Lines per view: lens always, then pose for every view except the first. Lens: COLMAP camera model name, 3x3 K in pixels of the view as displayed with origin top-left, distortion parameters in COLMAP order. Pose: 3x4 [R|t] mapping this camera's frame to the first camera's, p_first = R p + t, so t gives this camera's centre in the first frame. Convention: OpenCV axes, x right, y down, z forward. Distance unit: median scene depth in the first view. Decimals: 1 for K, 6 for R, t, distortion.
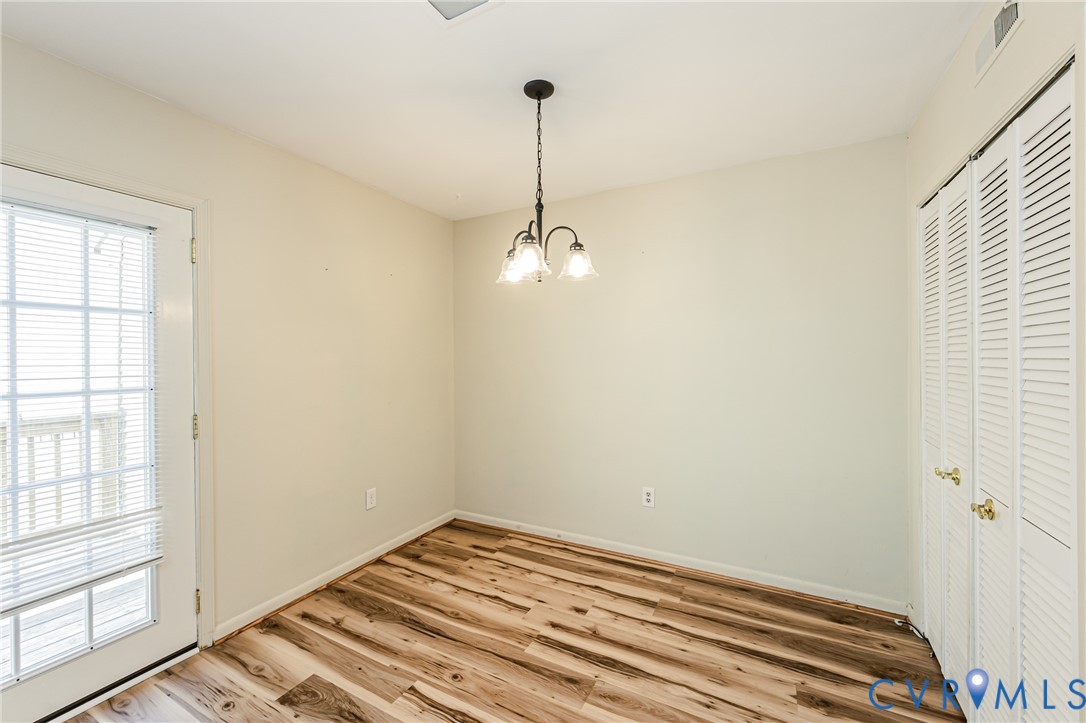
lens RADIAL K [[435.3, 0, 541.4], [0, 435.3, 358.2], [0, 0, 1]] dist [-0.001571, 0.000007]
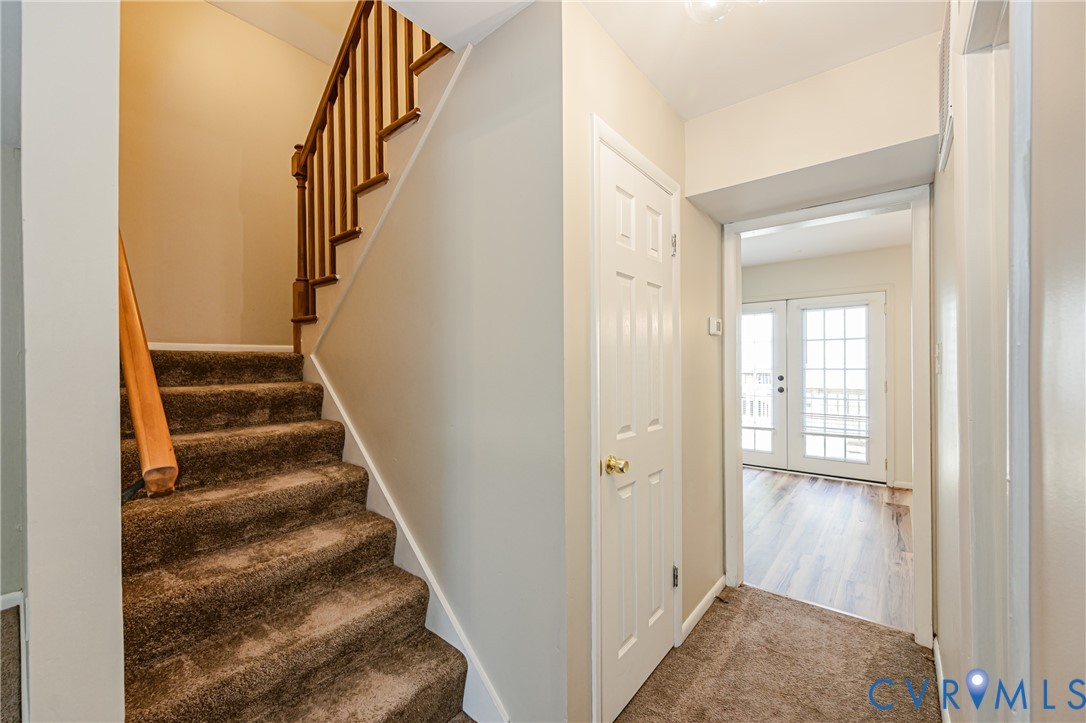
lens RADIAL K [[433.8, 0, 542.1], [0, 433.8, 364.3], [0, 0, 1]] dist [-0.002183, -0.000152]
pose [[-0.203883, 0.005272, -0.978981, 1.696115], [0.005838, 0.999974, 0.004169, 0.019770], [0.978978, -0.004865, -0.203908, -0.276142]]
